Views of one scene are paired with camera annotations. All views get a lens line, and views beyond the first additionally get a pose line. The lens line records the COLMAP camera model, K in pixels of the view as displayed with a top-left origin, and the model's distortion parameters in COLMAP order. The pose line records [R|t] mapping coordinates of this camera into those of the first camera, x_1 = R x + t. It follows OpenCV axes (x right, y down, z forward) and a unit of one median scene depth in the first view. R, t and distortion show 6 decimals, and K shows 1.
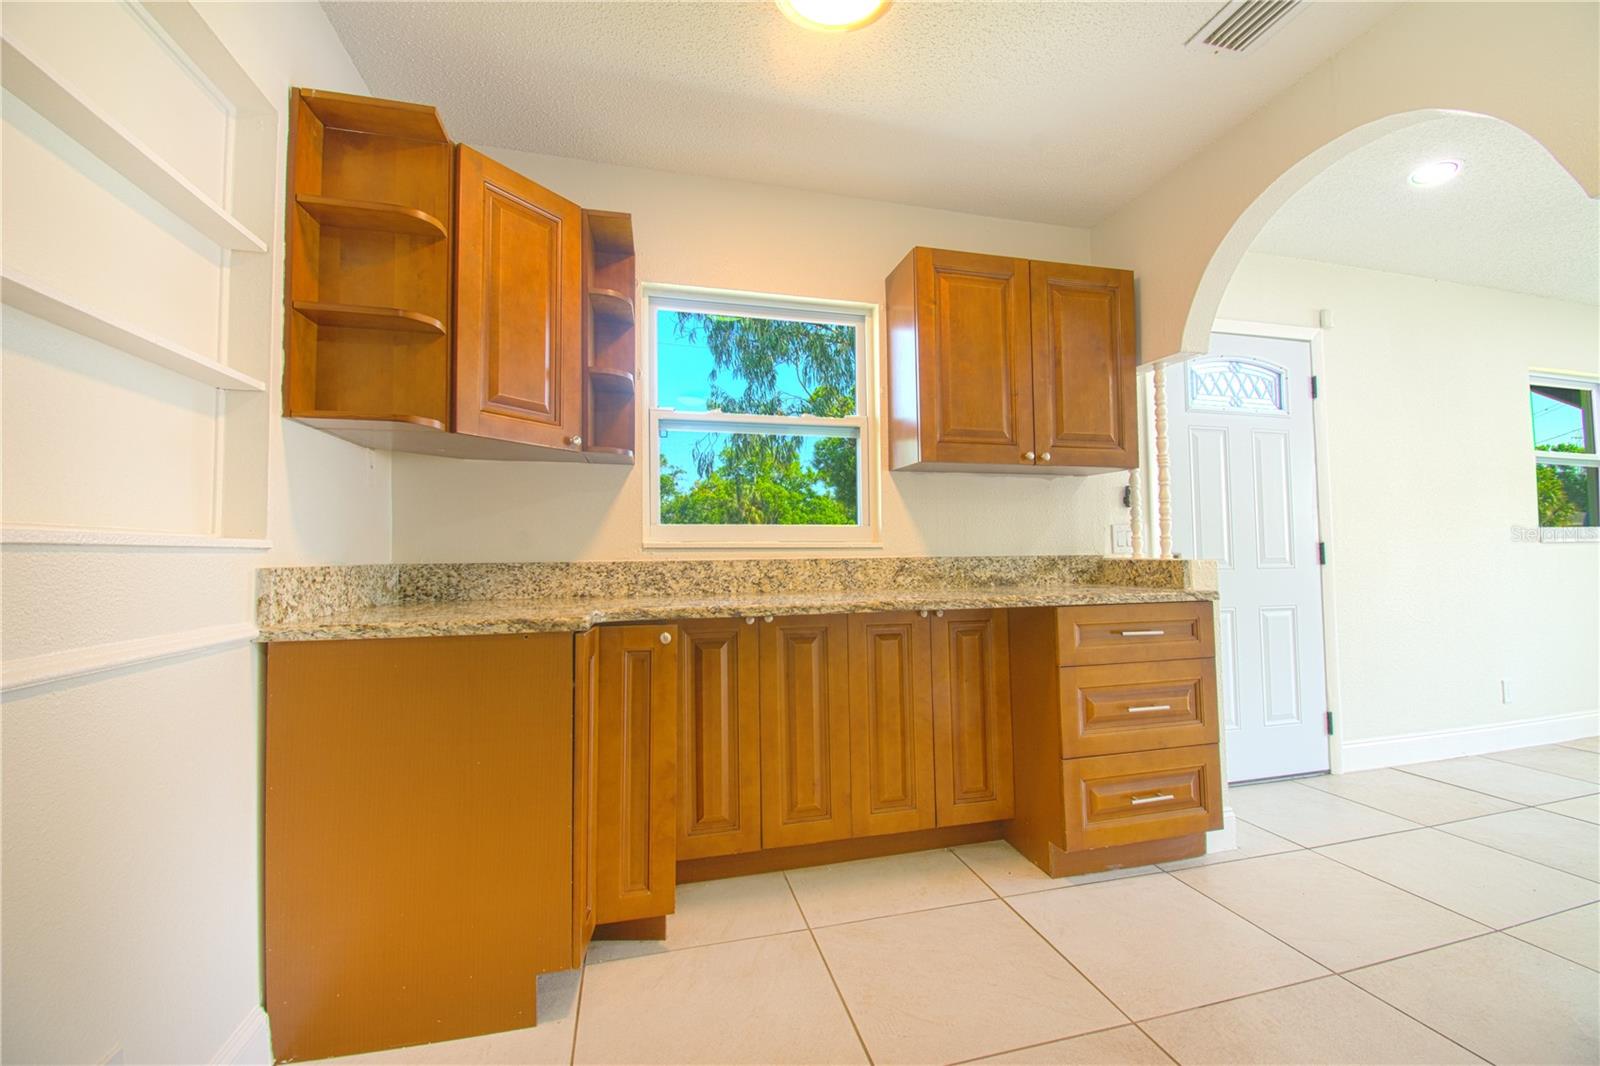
lens RADIAL K [[710.9, 0, 802.5], [0, 710.9, 528.1], [0, 0, 1]] dist [0.020678, -0.025939]
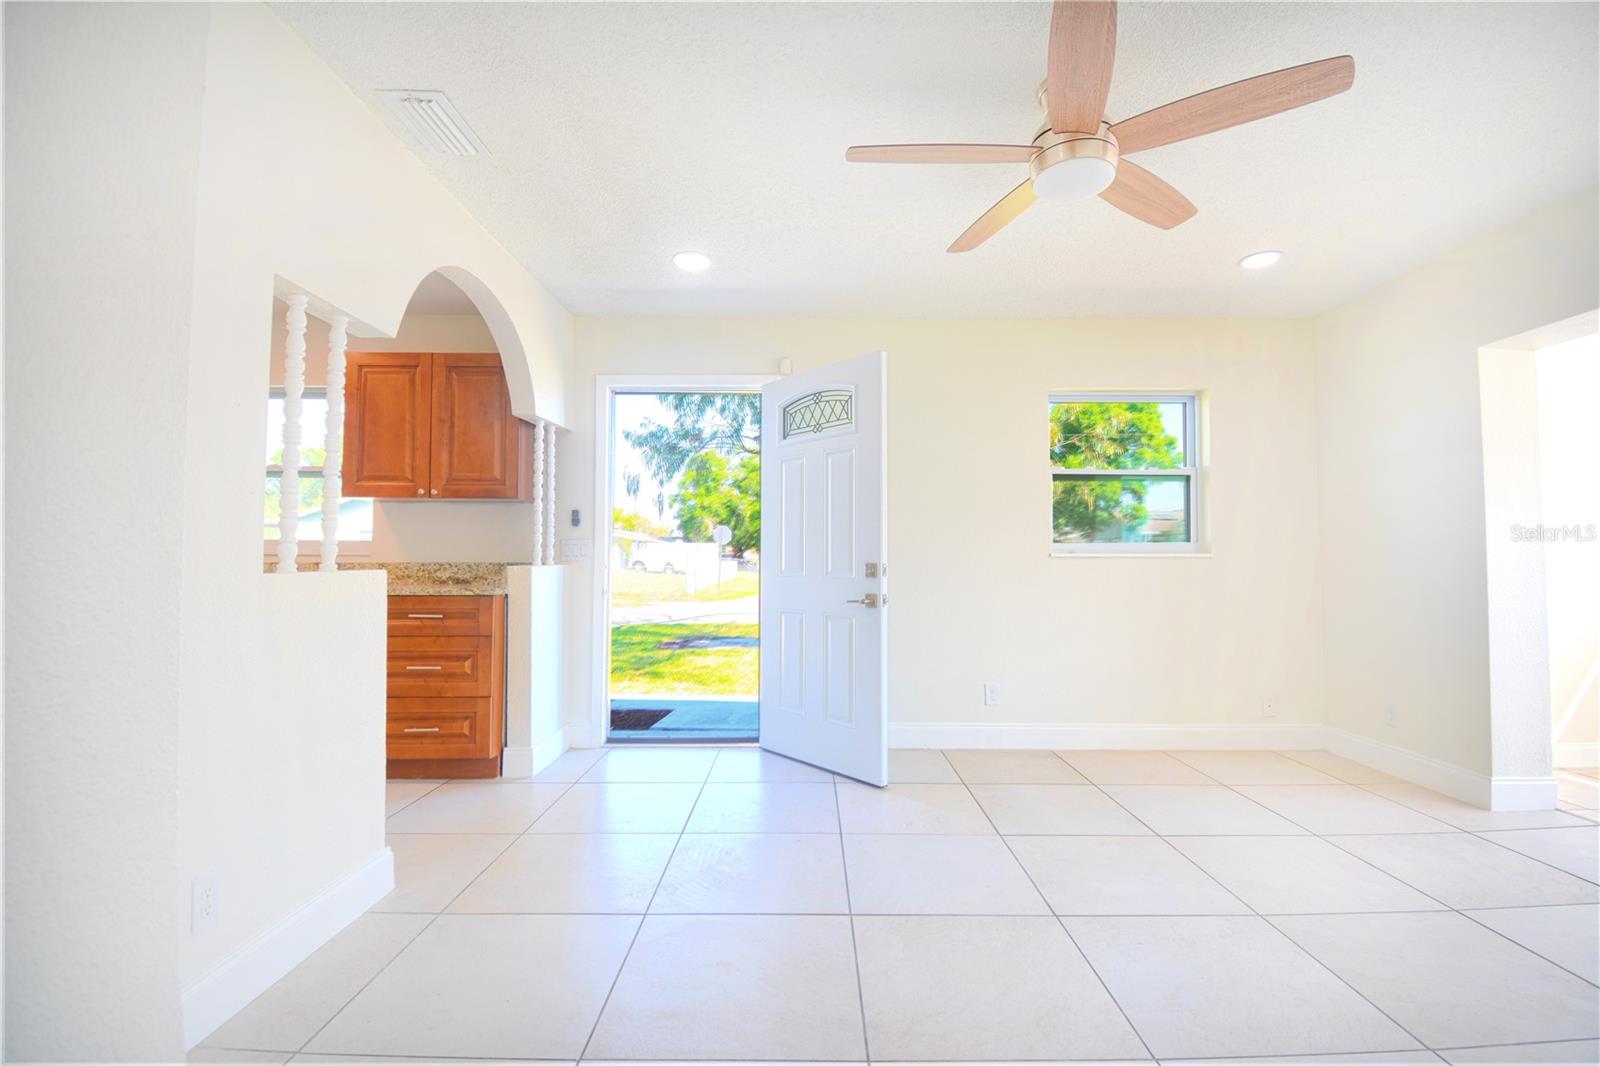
lens RADIAL K [[710.9, 0, 802.5], [0, 710.9, 528.1], [0, 0, 1]] dist [0.020678, -0.025939]
pose [[0.969438, -0.000447, -0.245337, 1.351296], [-0.001591, 0.999966, -0.008110, -0.017906], [0.245332, 0.008252, 0.969404, -0.189184]]
